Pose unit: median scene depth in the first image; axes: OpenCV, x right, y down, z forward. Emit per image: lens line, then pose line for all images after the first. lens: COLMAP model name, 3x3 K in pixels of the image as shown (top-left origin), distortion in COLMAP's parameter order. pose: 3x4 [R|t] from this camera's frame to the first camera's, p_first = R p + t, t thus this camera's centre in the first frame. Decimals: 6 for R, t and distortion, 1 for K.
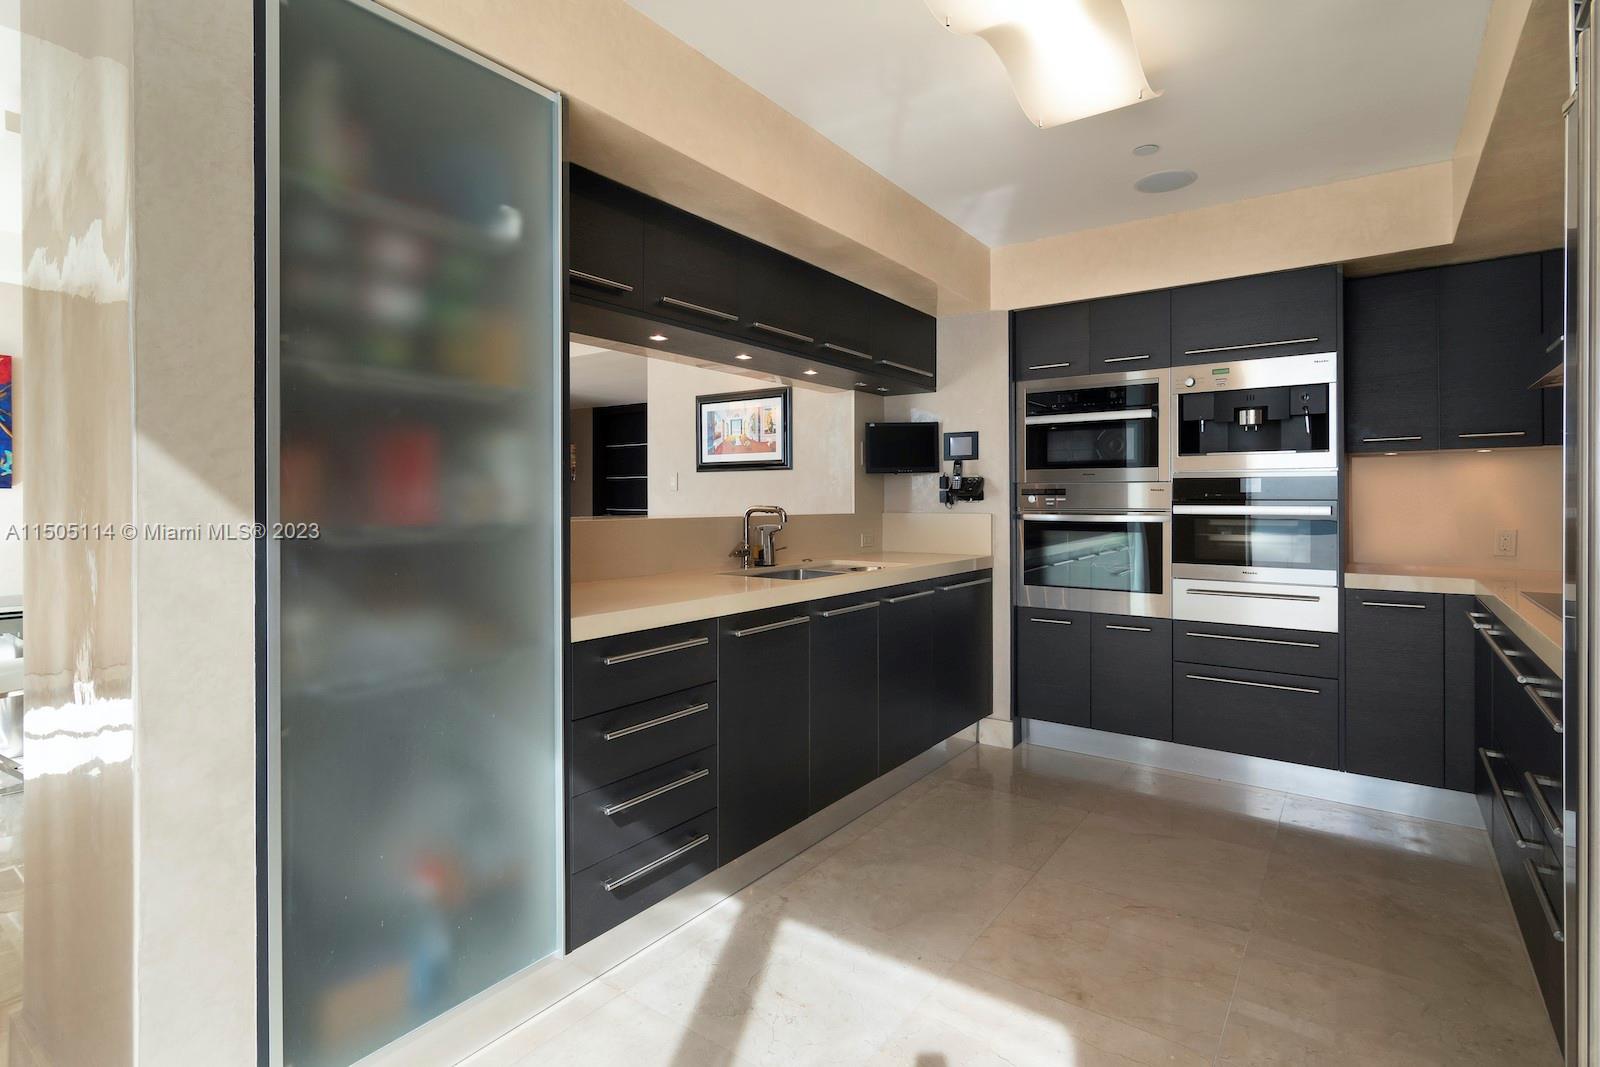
lens RADIAL K [[789.6, 0, 813.9], [0, 789.6, 517.0], [0, 0, 1]] dist [-0.012685, -0.000227]
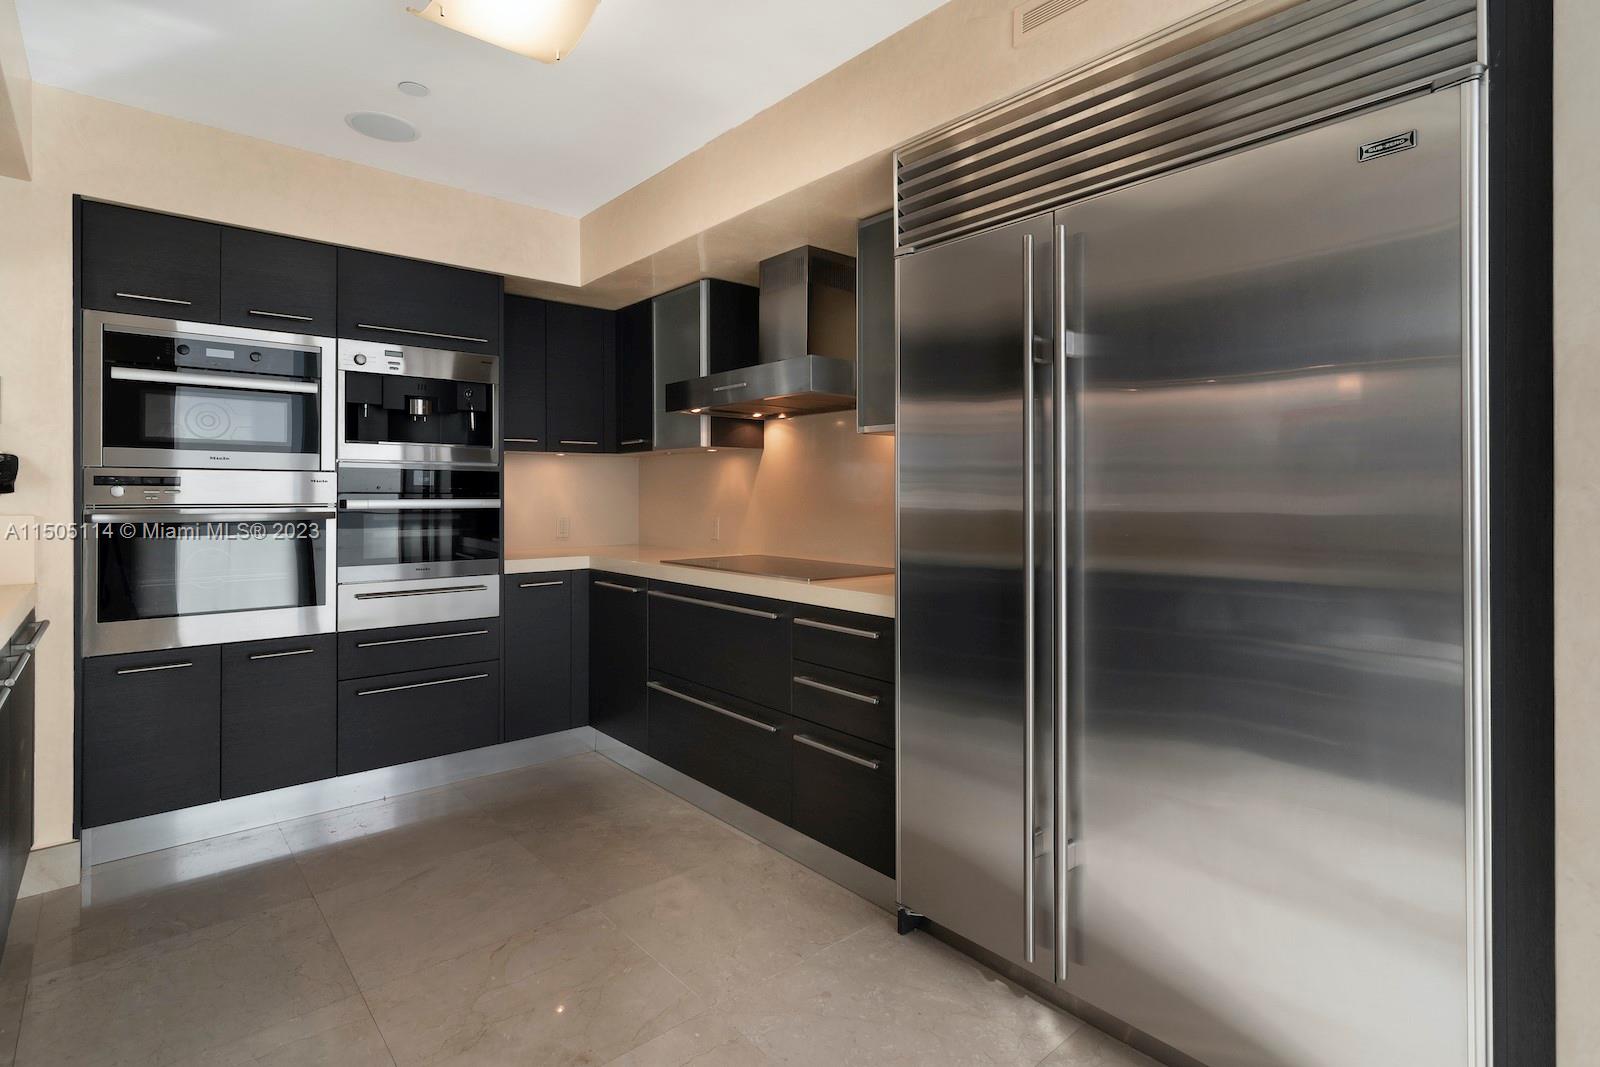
lens RADIAL K [[803.8, 0, 799.2], [0, 803.8, 489.7], [0, 0, 1]] dist [0.055961, -0.000361]
pose [[0.247116, 0.008578, 0.968948, -0.278175], [0.023890, 0.999603, -0.014942, 0.000083], [-0.968691, 0.026840, 0.246813, 0.293075]]
